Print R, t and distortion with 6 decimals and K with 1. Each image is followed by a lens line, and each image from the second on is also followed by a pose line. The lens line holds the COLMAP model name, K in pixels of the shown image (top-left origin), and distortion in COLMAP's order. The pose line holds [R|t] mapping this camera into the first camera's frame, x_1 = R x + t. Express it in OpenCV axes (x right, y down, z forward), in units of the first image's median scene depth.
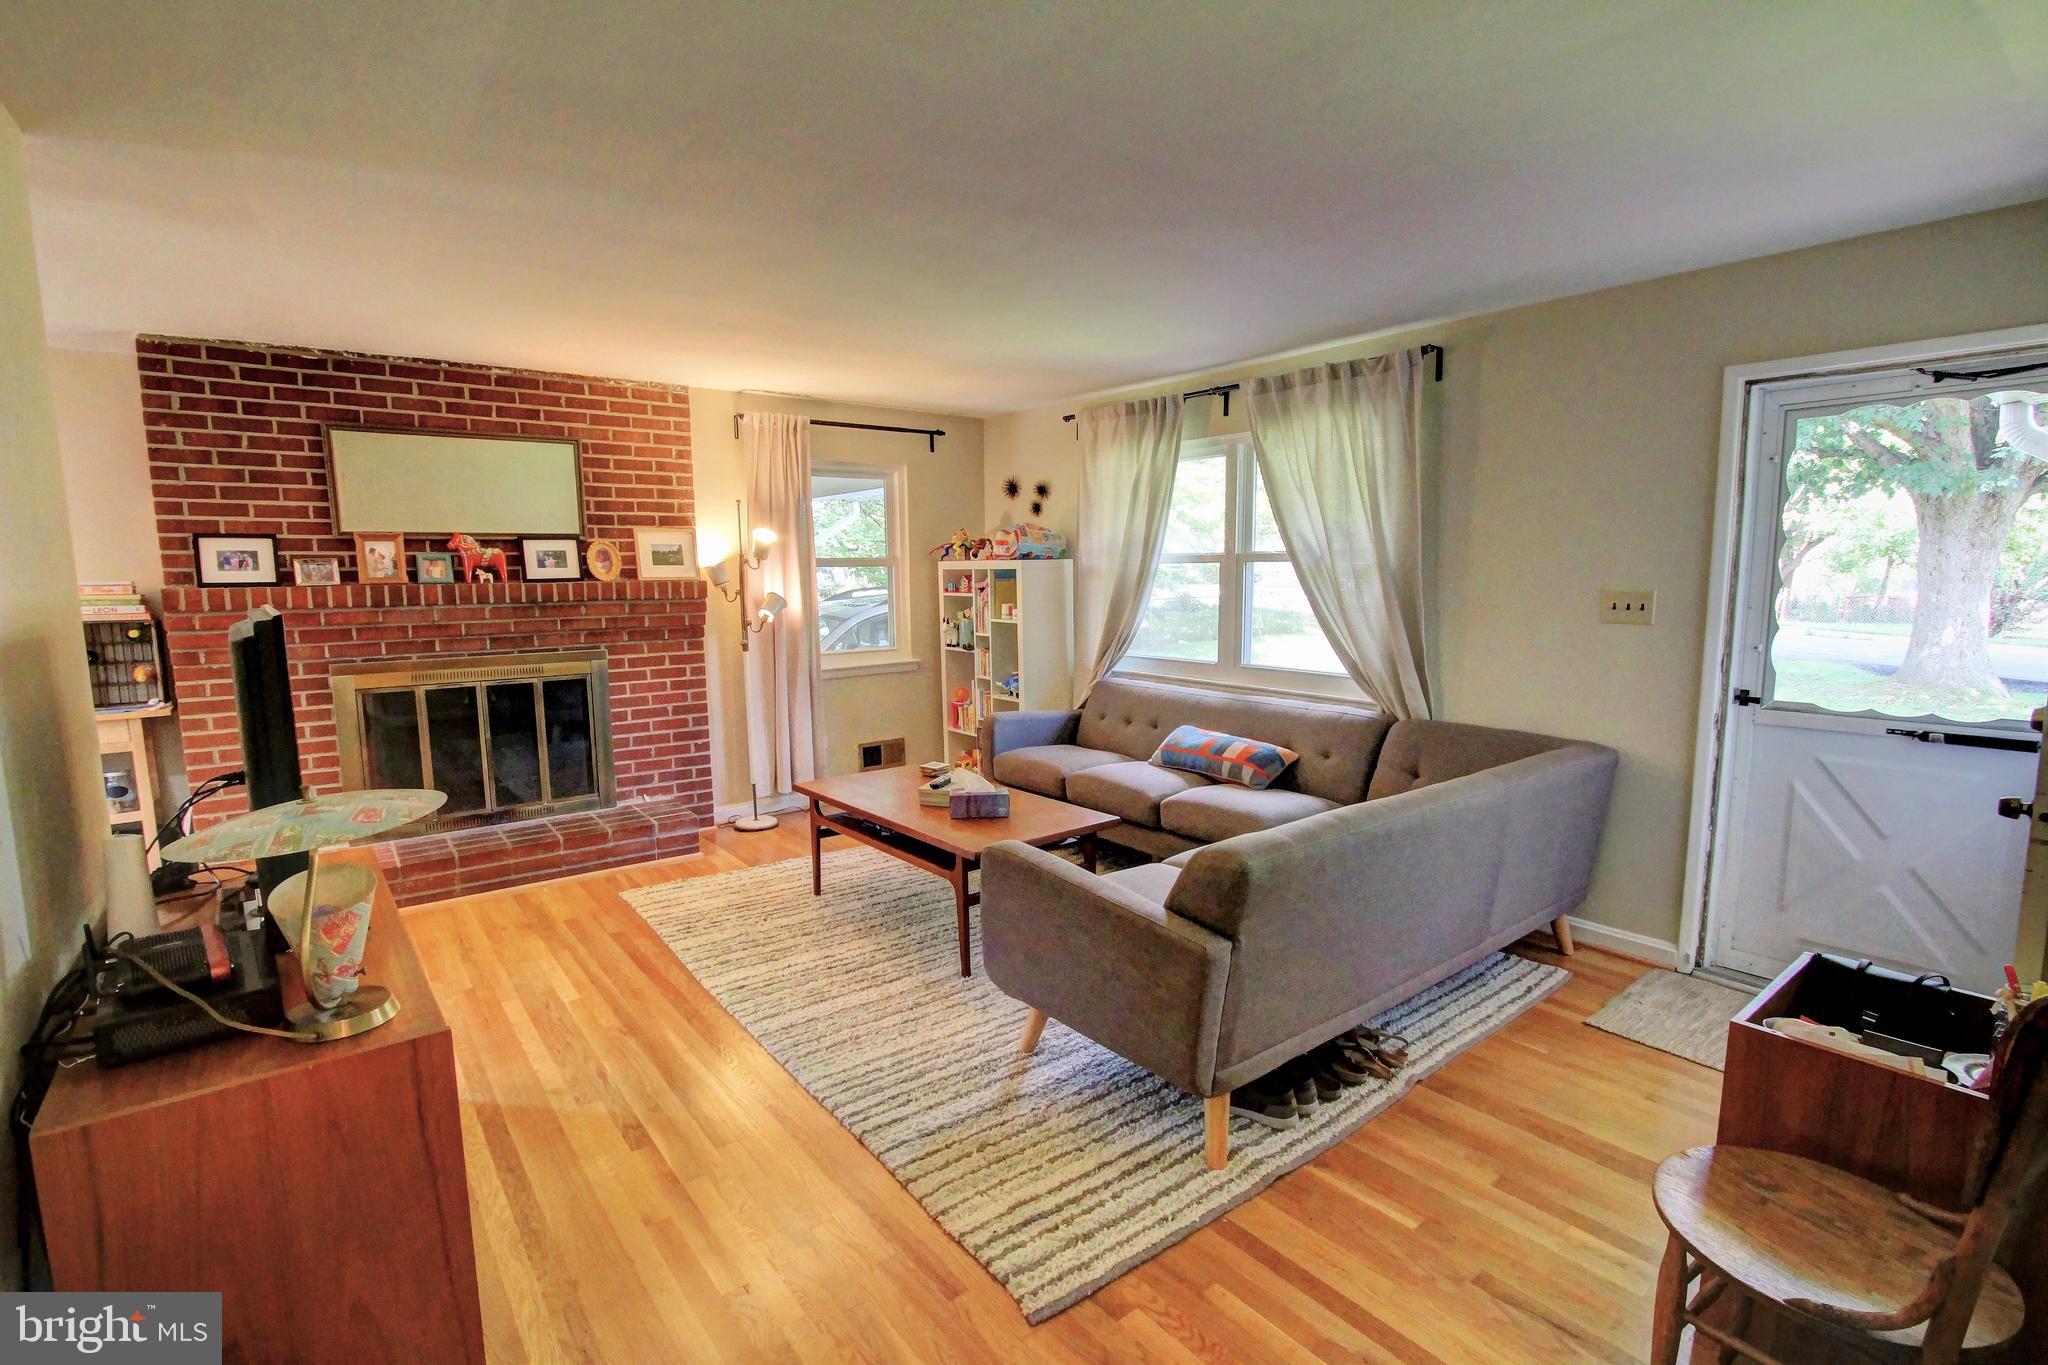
lens RADIAL K [[952.2, 0, 1018.2], [0, 952.2, 689.7], [0, 0, 1]] dist [-0.002789, -0.000023]
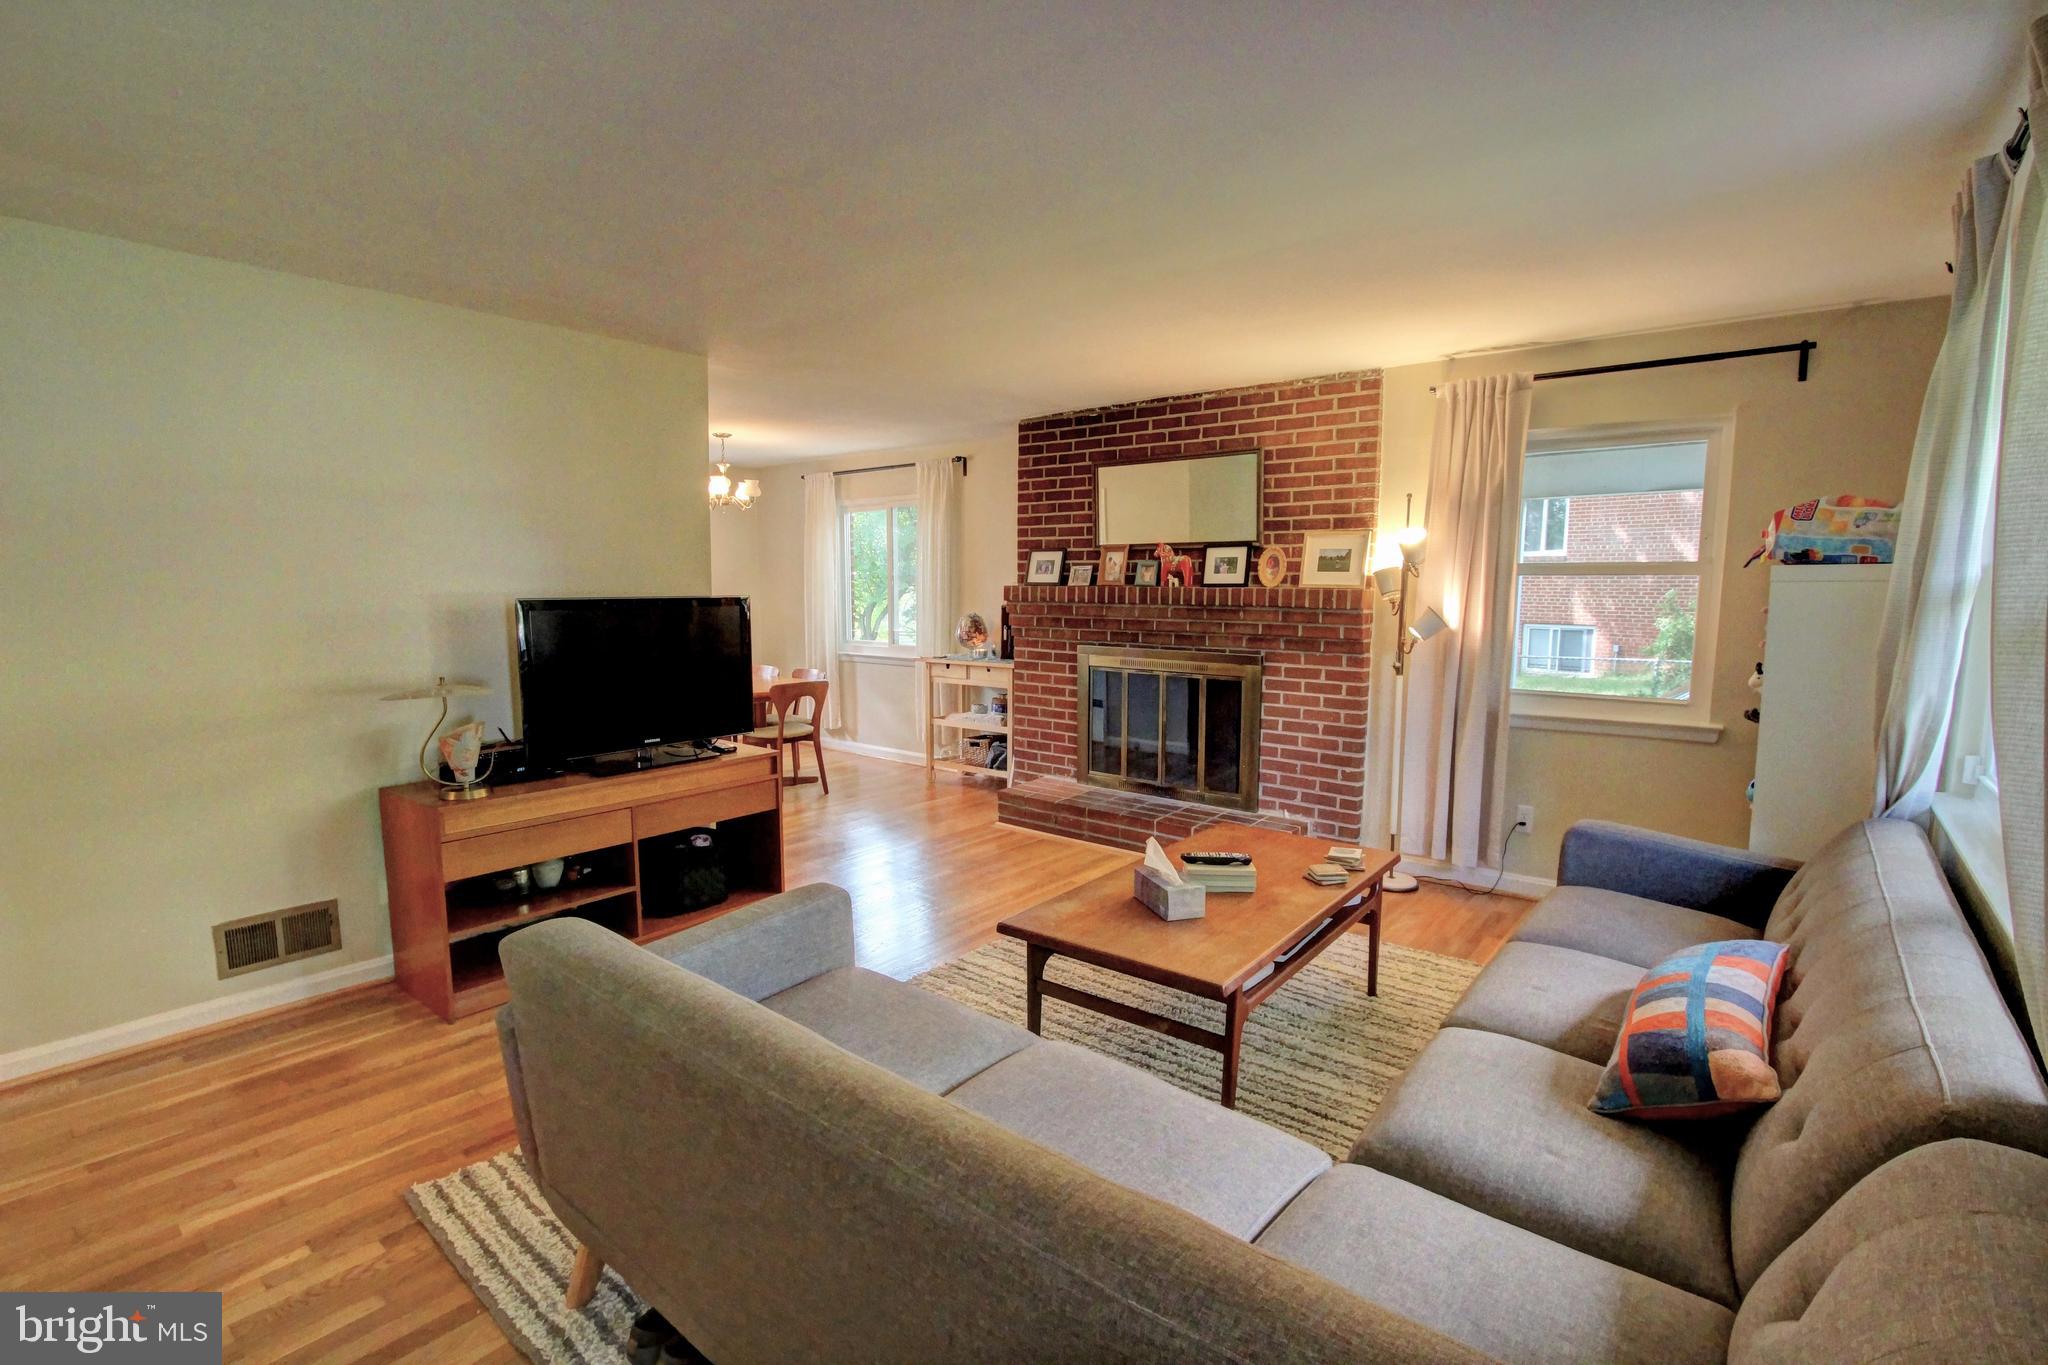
lens RADIAL K [[956.1, 0, 1044.2], [0, 956.1, 688.4], [0, 0, 1]] dist [0.000095, 0.000302]
pose [[0.239839, 0.120255, -0.963336, 0.492744], [-0.129666, 0.987376, 0.090973, -0.071325], [0.962114, 0.103093, 0.252404, 0.540039]]
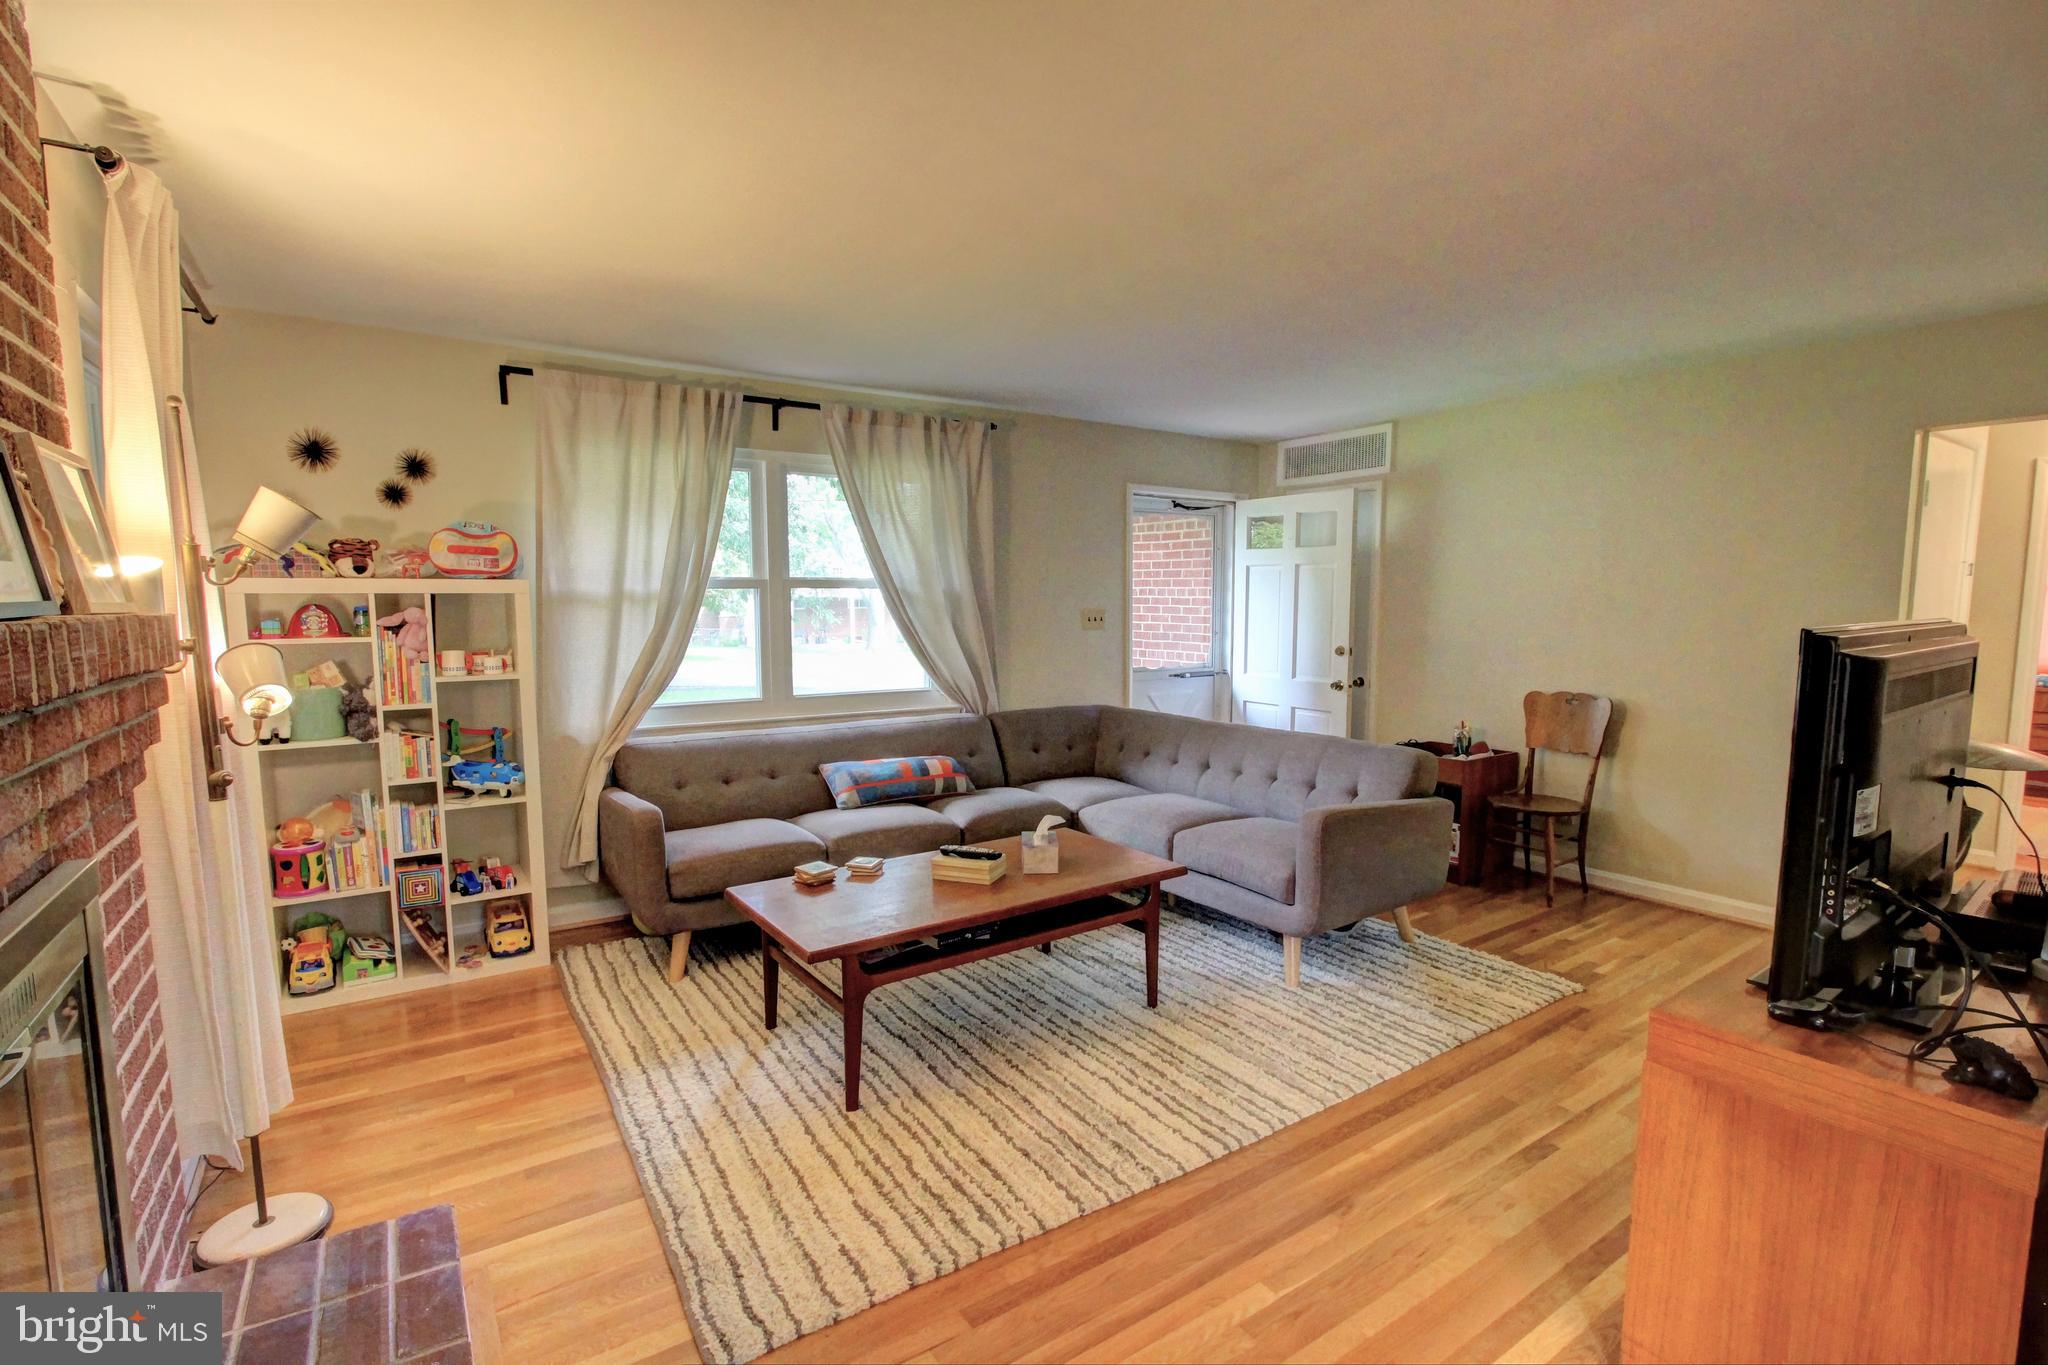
lens RADIAL K [[947.3, 0, 1023.2], [0, 947.3, 692.7], [0, 0, 1]] dist [-0.020929, 0.004093]
pose [[0.062583, -0.093382, 0.993662, -0.696162], [0.126806, 0.988288, 0.084890, -0.081357], [-0.989951, 0.120690, 0.073691, 0.713693]]
